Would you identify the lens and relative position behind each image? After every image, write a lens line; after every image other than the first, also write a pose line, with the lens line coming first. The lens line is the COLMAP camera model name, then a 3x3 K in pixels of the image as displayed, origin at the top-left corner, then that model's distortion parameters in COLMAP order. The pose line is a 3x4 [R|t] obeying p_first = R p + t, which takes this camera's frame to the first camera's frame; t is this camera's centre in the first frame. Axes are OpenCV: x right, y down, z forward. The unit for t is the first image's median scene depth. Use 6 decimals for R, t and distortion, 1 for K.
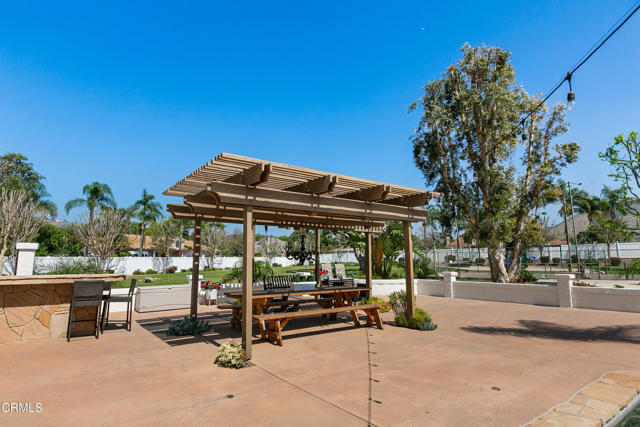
lens RADIAL K [[348.2, 0, 318.9], [0, 348.2, 211.1], [0, 0, 1]] dist [0.001195, 0.000197]
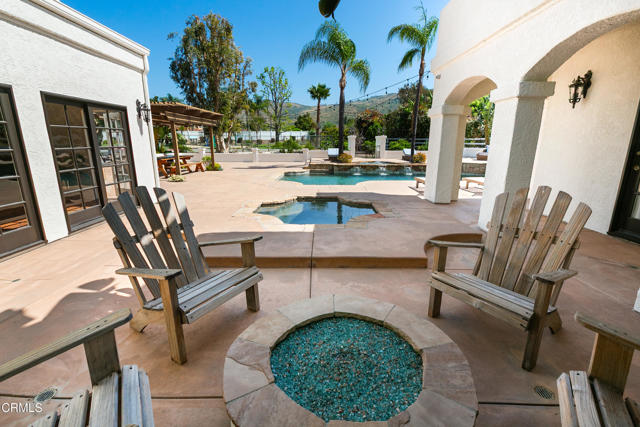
lens RADIAL K [[290.5, 0, 318.2], [0, 290.5, 212.4], [0, 0, 1]] dist [0.002433, 0.000355]
pose [[0.607668, -0.181690, 0.773129, -0.449580], [-0.125304, 0.939353, 0.319240, -0.069177], [-0.784244, -0.290868, 0.548048, -0.390726]]
